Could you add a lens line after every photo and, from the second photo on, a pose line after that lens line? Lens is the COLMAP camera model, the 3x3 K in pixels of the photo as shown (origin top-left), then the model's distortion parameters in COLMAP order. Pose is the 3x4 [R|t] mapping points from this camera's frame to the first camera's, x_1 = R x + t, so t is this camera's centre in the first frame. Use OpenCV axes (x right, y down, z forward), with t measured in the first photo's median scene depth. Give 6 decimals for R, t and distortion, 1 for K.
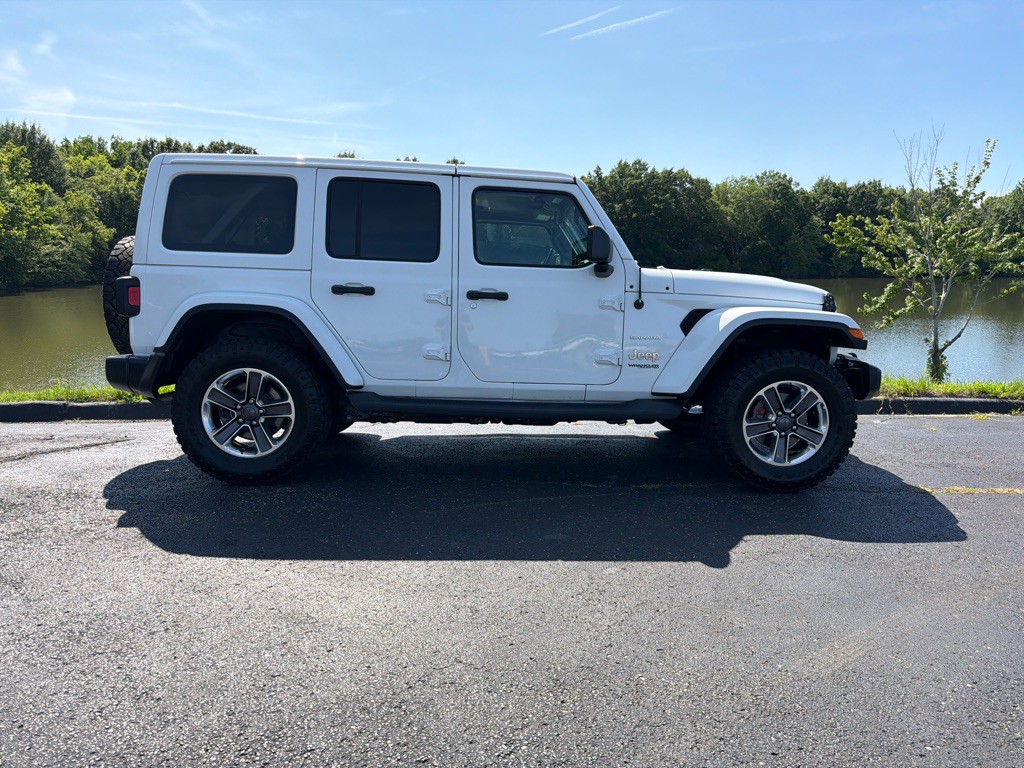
lens RADIAL K [[721.9, 0, 508.6], [0, 721.9, 390.7], [0, 0, 1]] dist [0.056818, -0.067949]
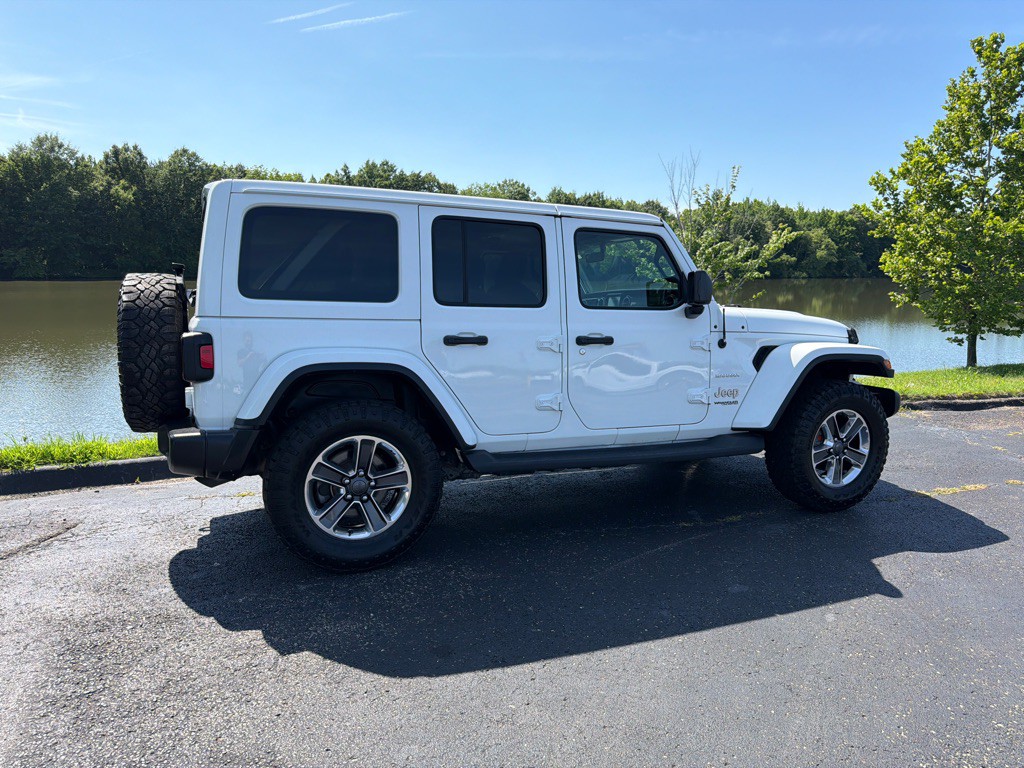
lens RADIAL K [[729.5, 0, 510.4], [0, 729.5, 388.6], [0, 0, 1]] dist [0.028838, -0.031129]
pose [[0.941452, -0.052237, 0.333077, -0.434862], [0.053731, 0.998544, 0.004729, -0.074002], [-0.332839, 0.013444, 0.942888, 0.114285]]
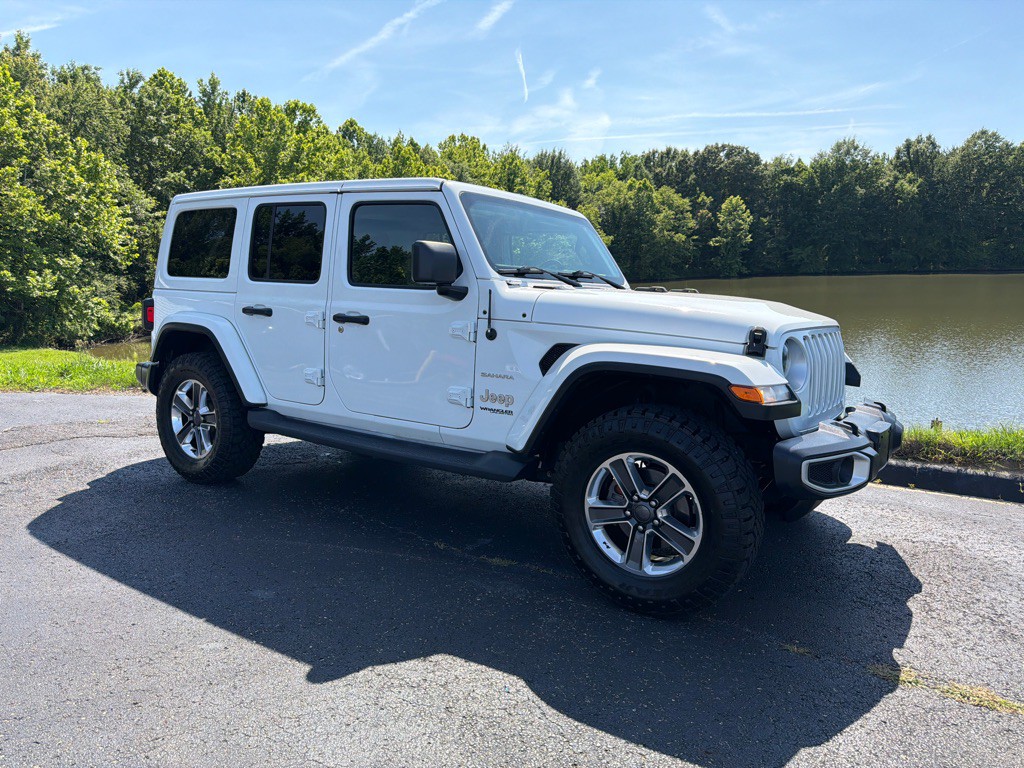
lens RADIAL K [[723.4, 0, 510.5], [0, 723.4, 385.6], [0, 0, 1]] dist [0.057762, -0.074742]
pose [[0.798165, 0.076485, -0.597563, 0.655403], [-0.078753, 0.996643, 0.022375, -0.078547], [0.597269, 0.029201, 0.801509, 0.353473]]
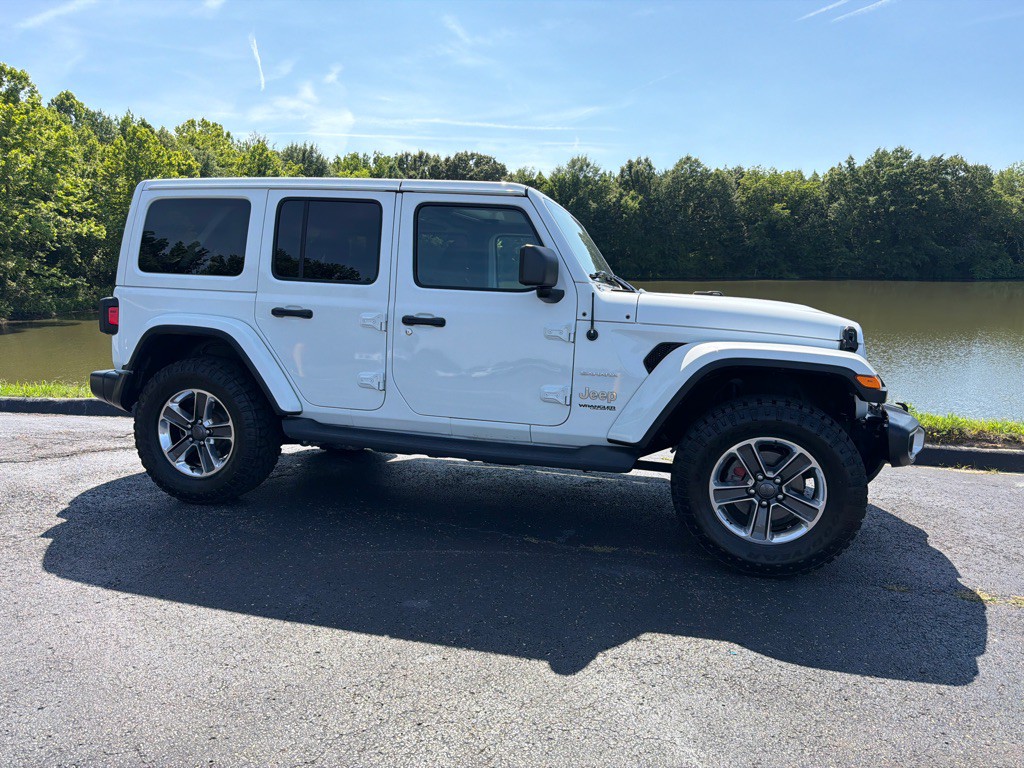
lens RADIAL K [[721.9, 0, 508.6], [0, 721.9, 390.7], [0, 0, 1]] dist [0.056818, -0.067949]
pose [[0.951495, 0.049917, -0.303589, 0.333441], [-0.050236, 0.998714, 0.006765, -0.052422], [0.303536, 0.008814, 0.952779, 0.152571]]
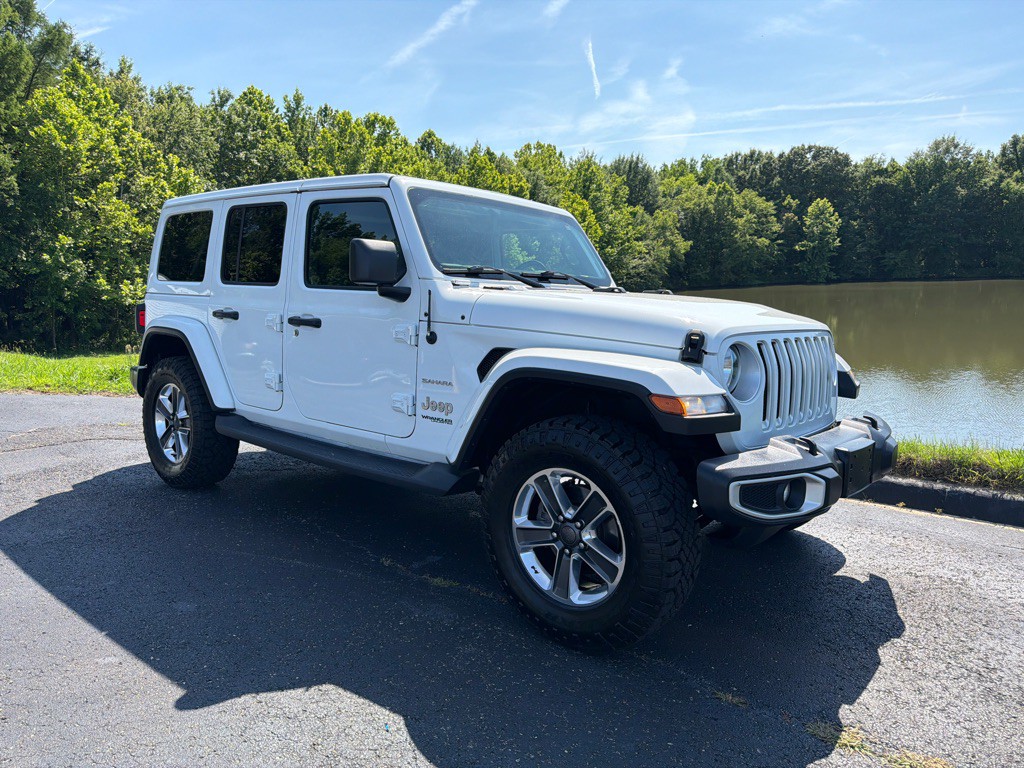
lens RADIAL K [[725.9, 0, 508.2], [0, 725.9, 383.6], [0, 0, 1]] dist [0.053529, -0.065198]
pose [[0.727740, 0.076042, -0.681625, 0.728063], [-0.087114, 0.996034, 0.018110, -0.088468], [0.680298, 0.046200, 0.731478, 0.481457]]
